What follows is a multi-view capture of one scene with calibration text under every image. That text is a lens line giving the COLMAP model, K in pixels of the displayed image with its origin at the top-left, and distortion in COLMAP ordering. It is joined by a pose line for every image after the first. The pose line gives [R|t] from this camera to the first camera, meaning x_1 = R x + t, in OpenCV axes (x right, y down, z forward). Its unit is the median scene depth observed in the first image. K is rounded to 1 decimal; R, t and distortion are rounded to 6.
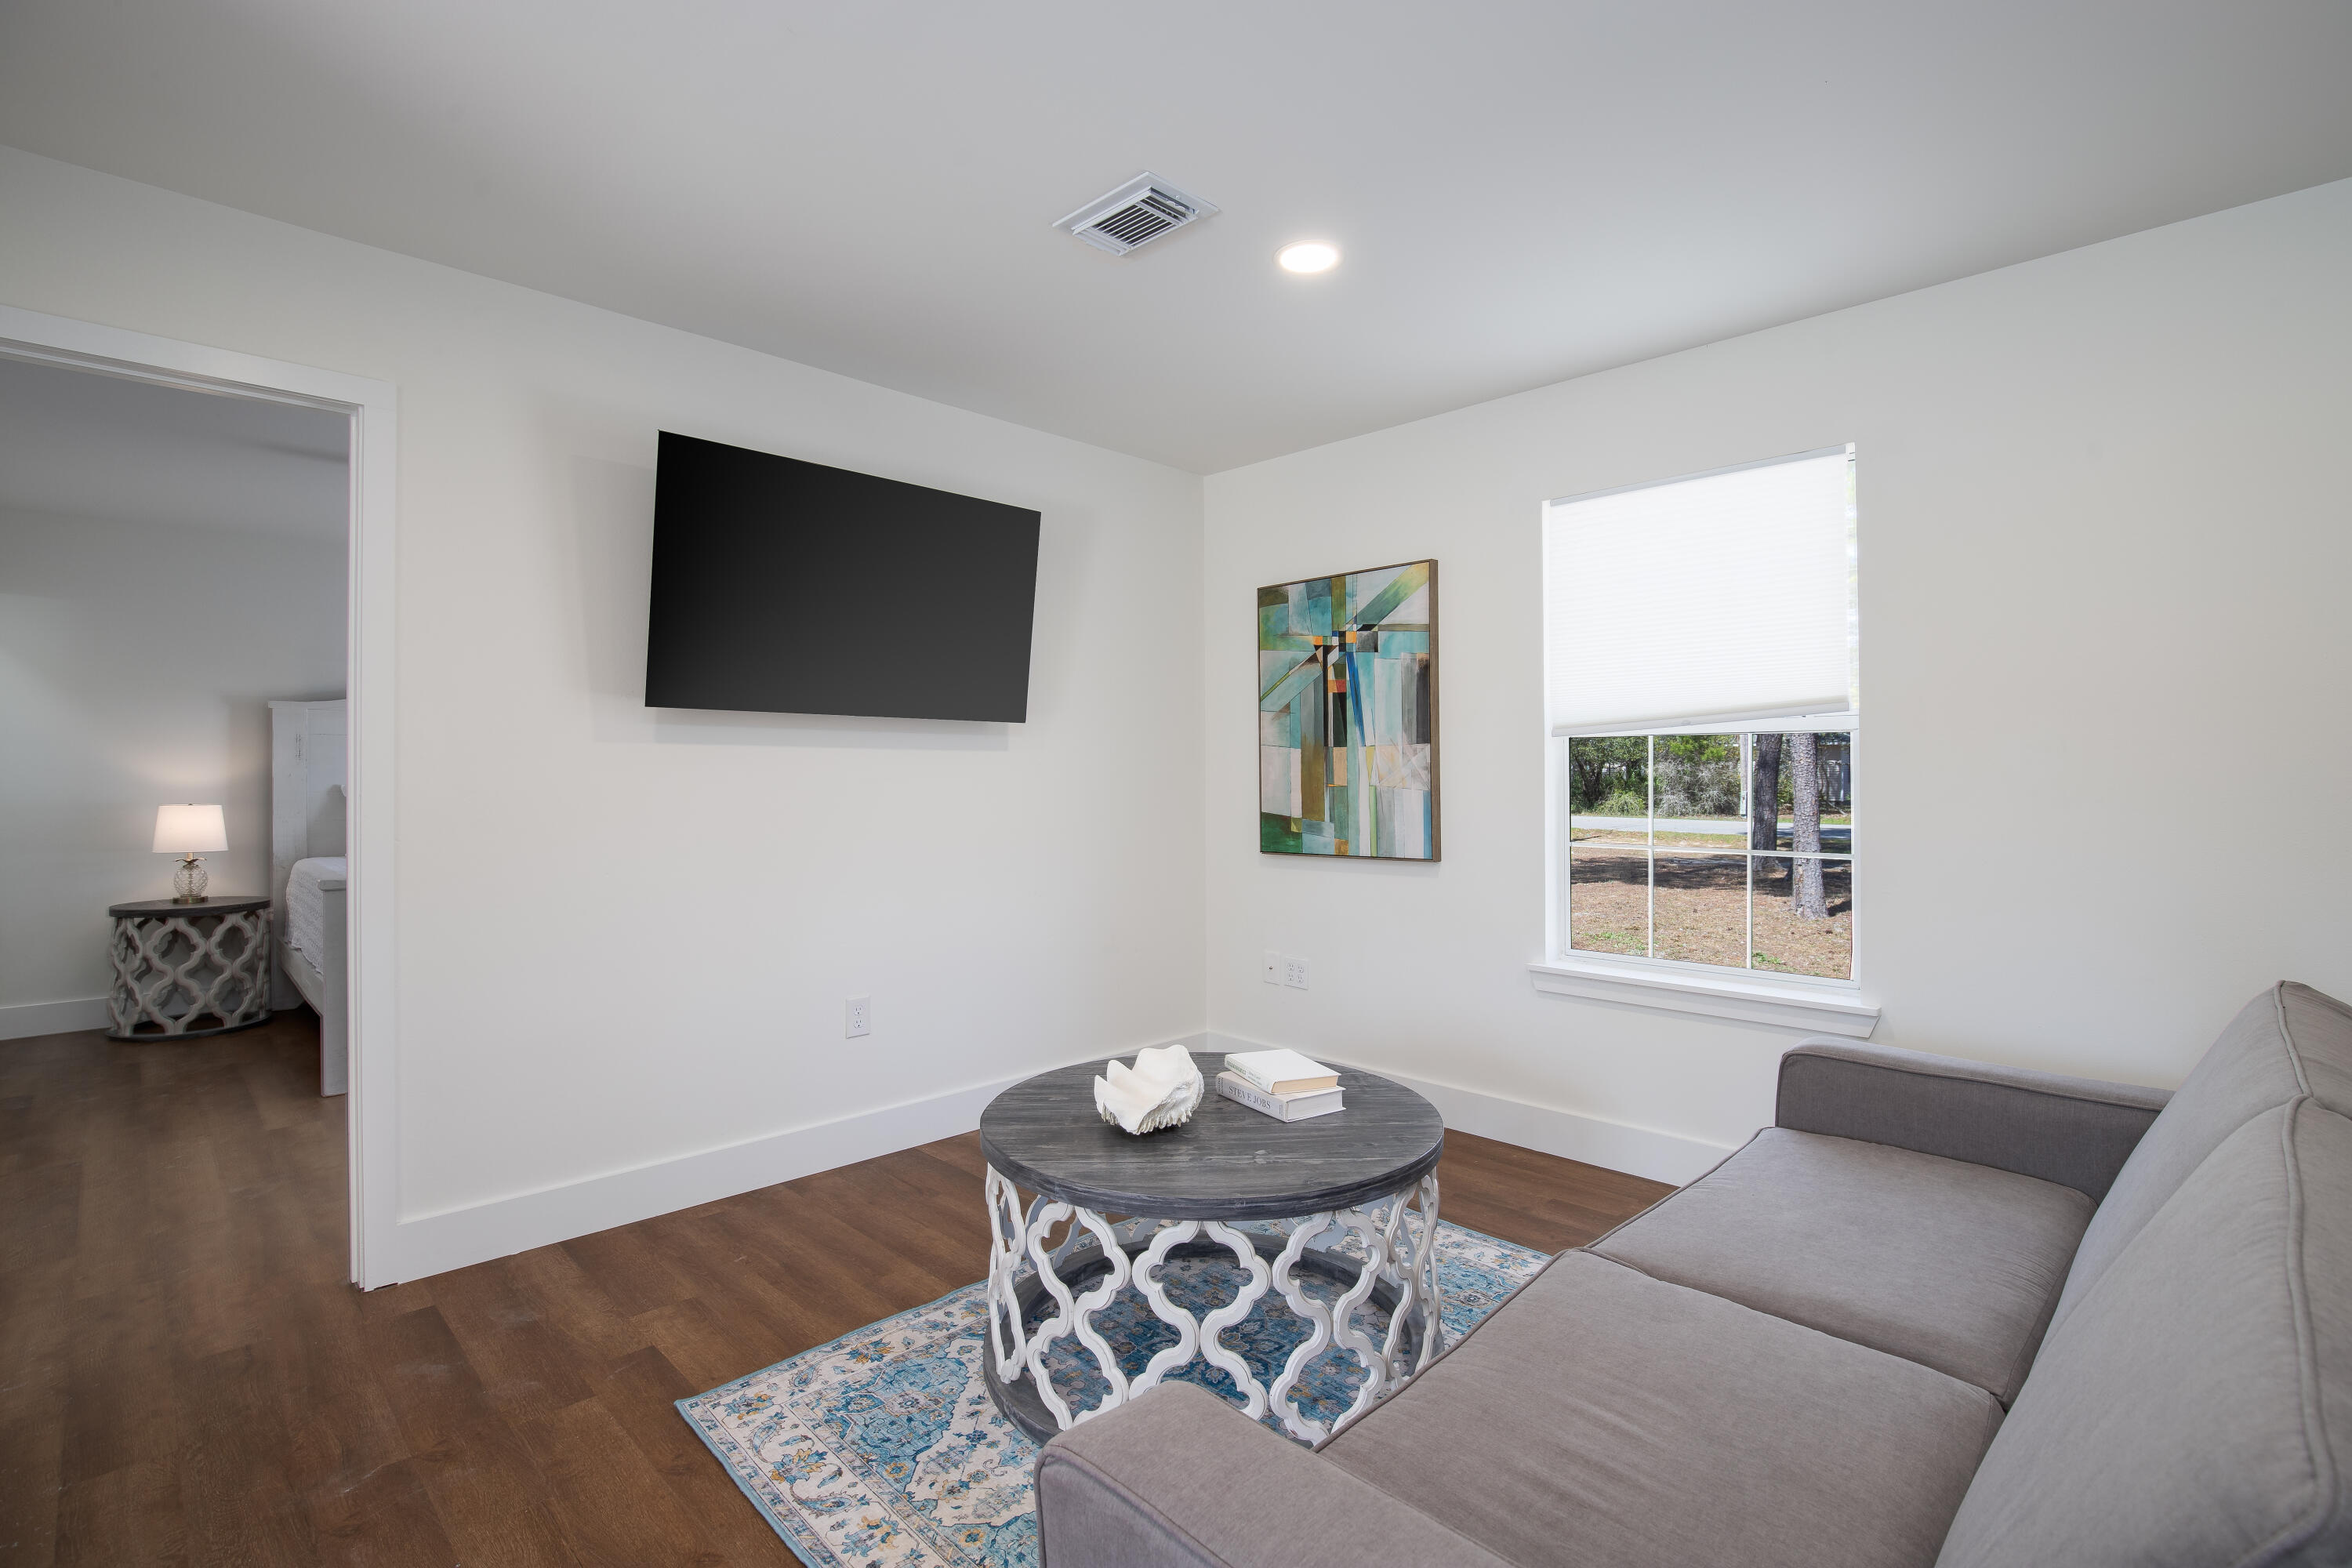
lens RADIAL K [[1093.6, 0, 1181.6], [0, 1093.6, 766.5], [0, 0, 1]] dist [-0.028379, 0.006714]
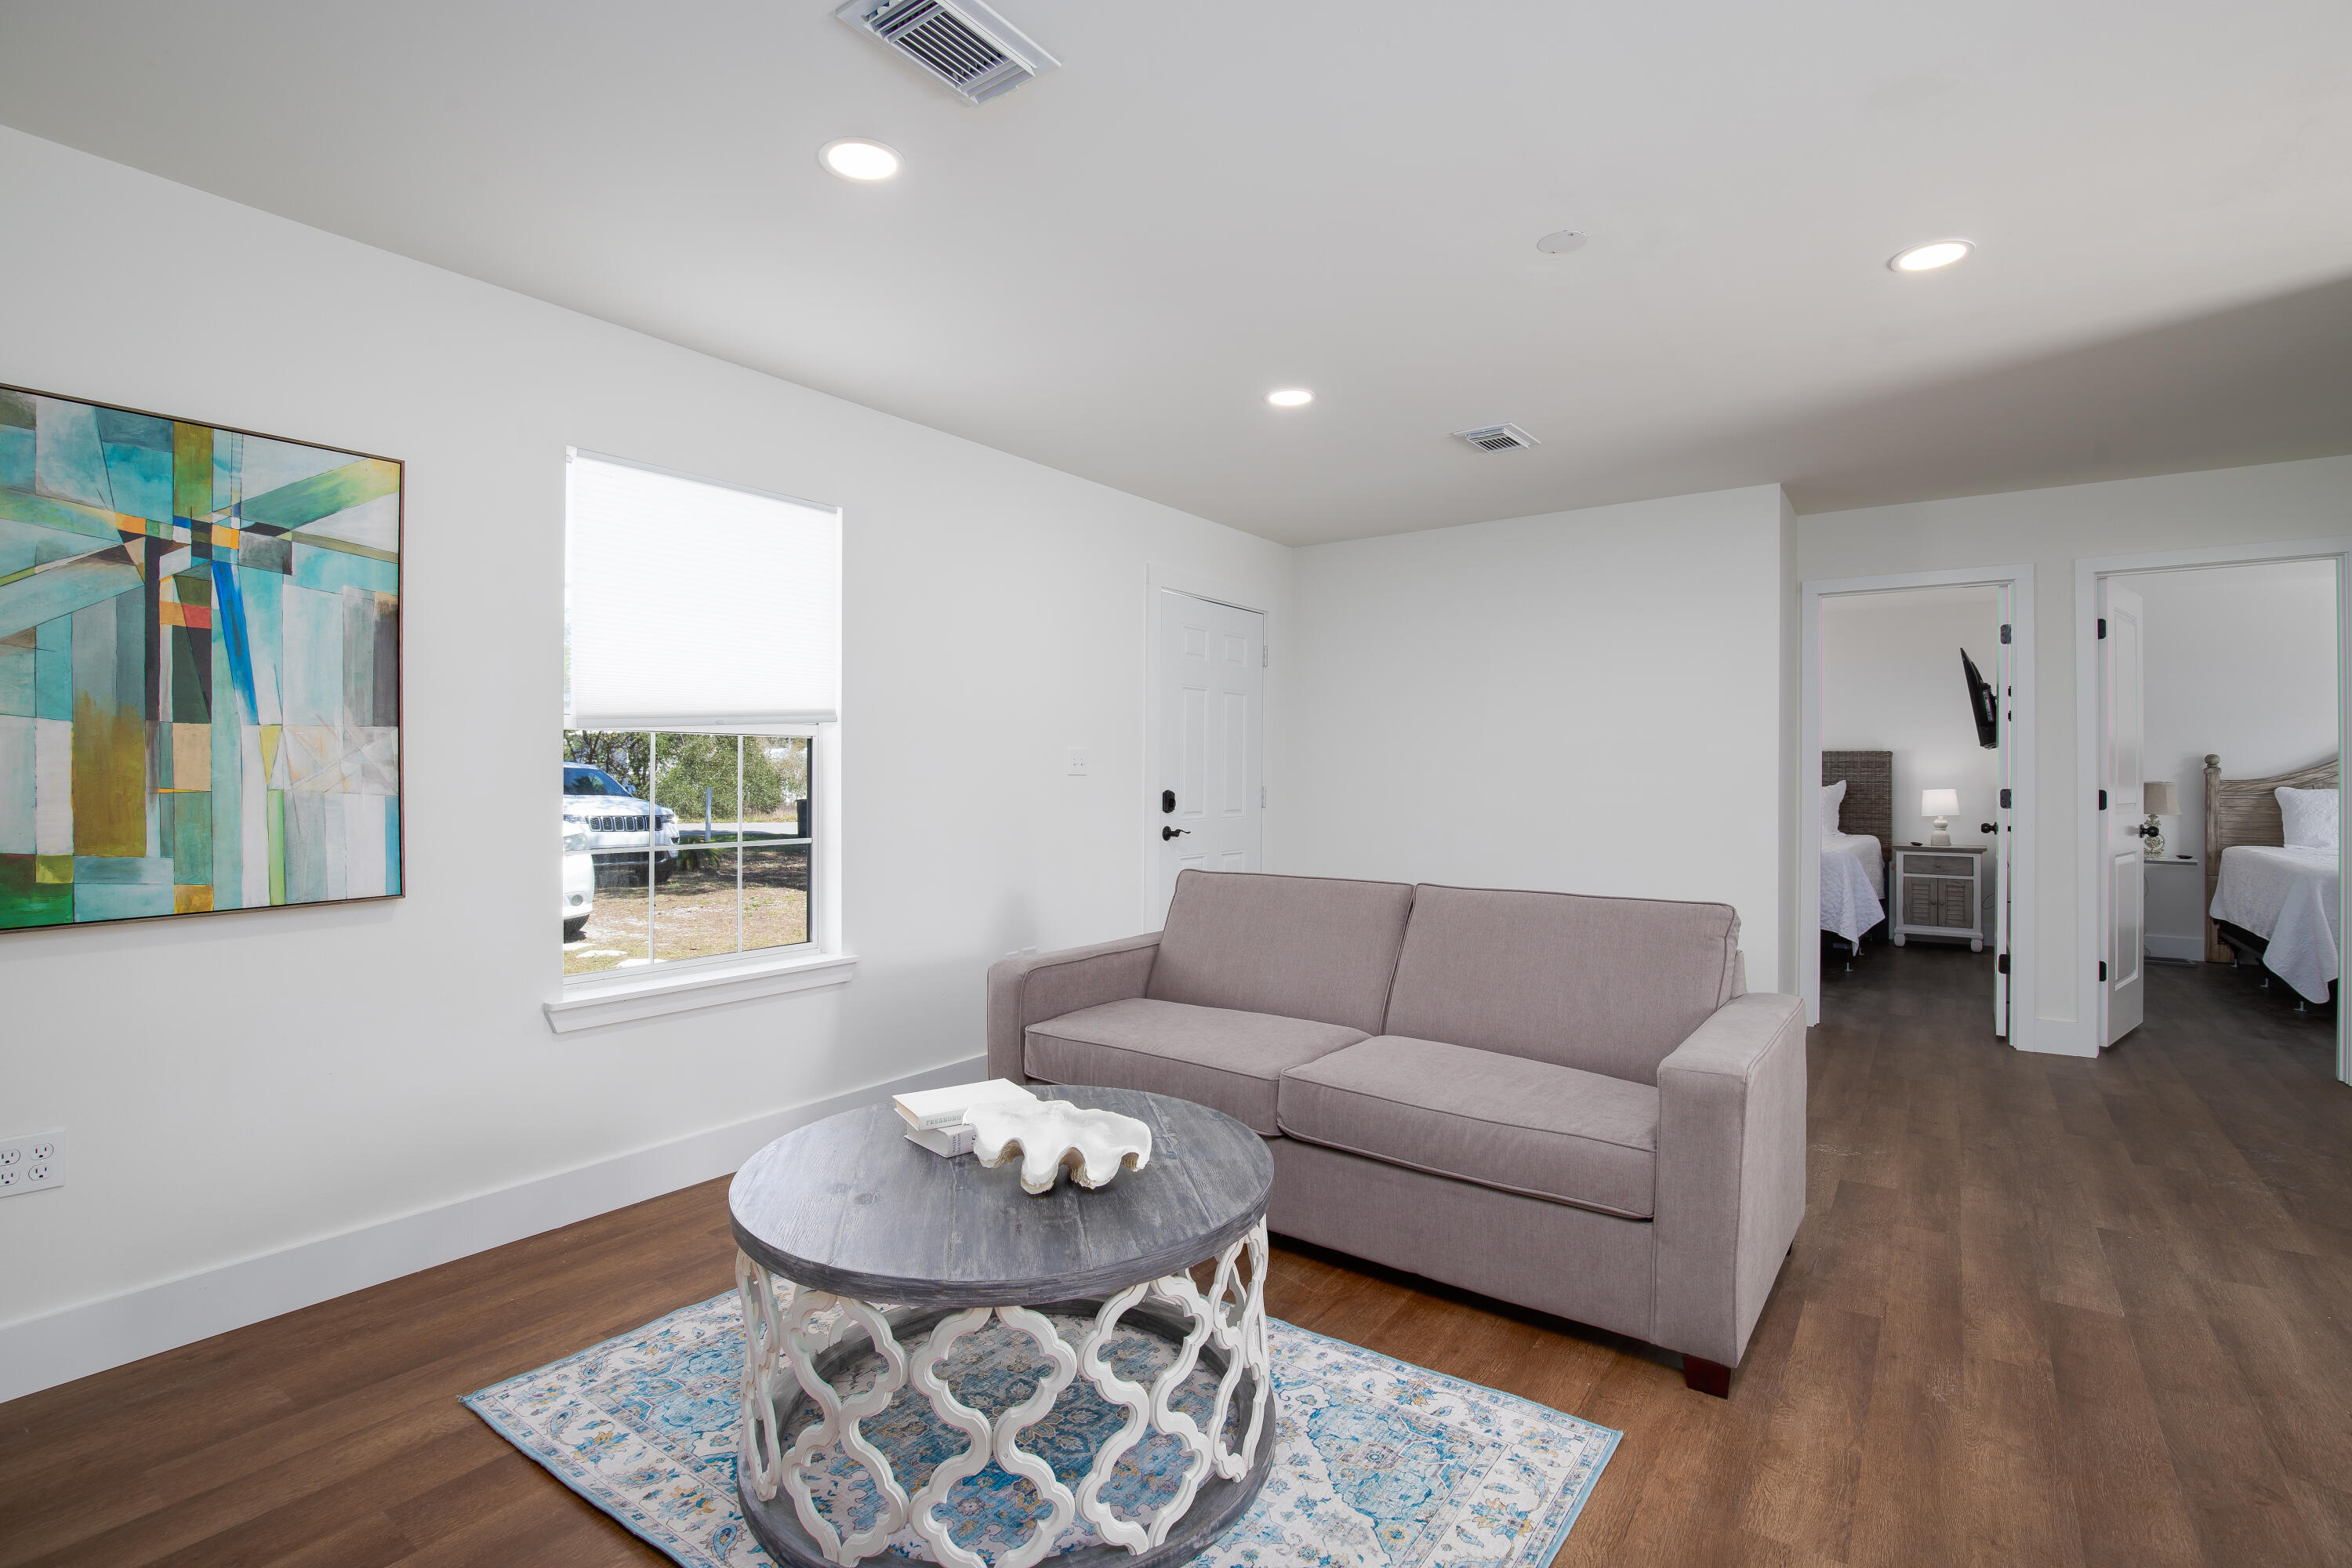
lens RADIAL K [[1093.6, 0, 1181.6], [0, 1093.6, 766.5], [0, 0, 1]] dist [-0.028379, 0.006714]
pose [[-0.159496, 0.007879, 0.987167, -0.503851], [-0.007480, 0.999930, -0.009190, 0.006179], [-0.987170, -0.008850, -0.159426, 0.595740]]
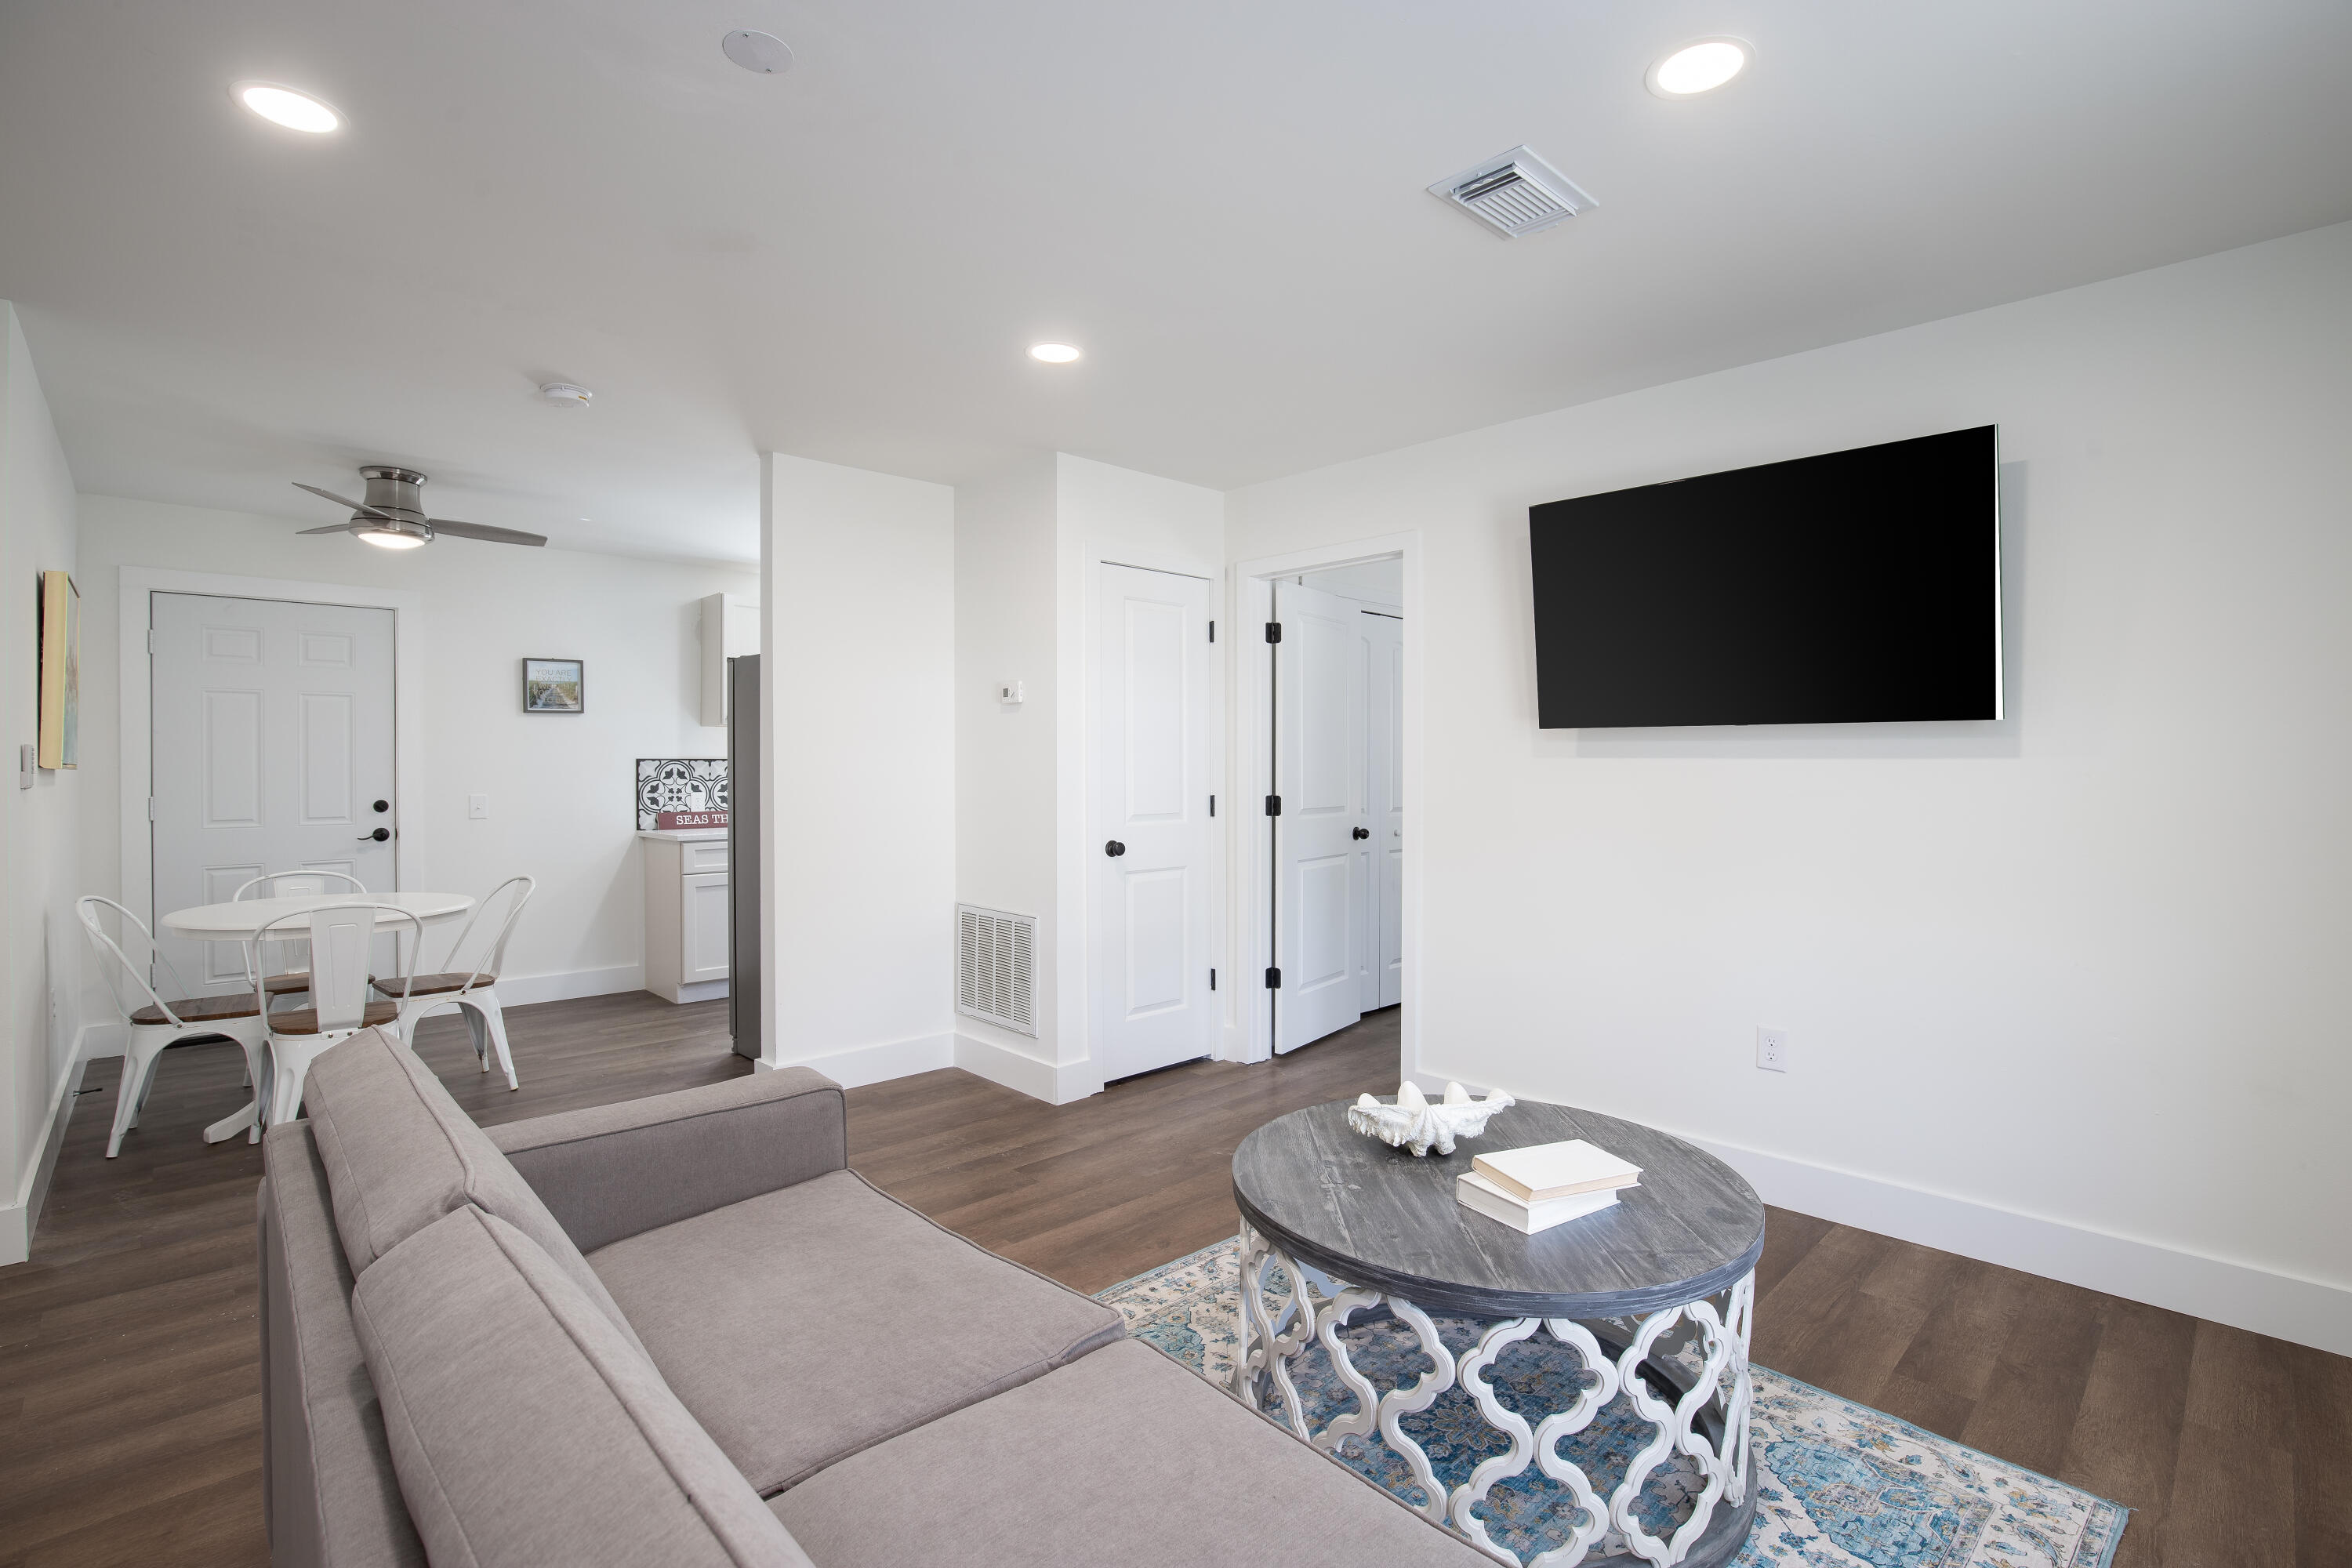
lens RADIAL K [[1078.9, 0, 1184.5], [0, 1078.9, 764.6], [0, 0, 1]] dist [-0.037421, 0.010108]
pose [[-0.022447, 0.000227, -0.999748, 0.543021], [0.005328, 0.999986, 0.000107, -0.012763], [0.999734, -0.005324, -0.022448, 0.458107]]
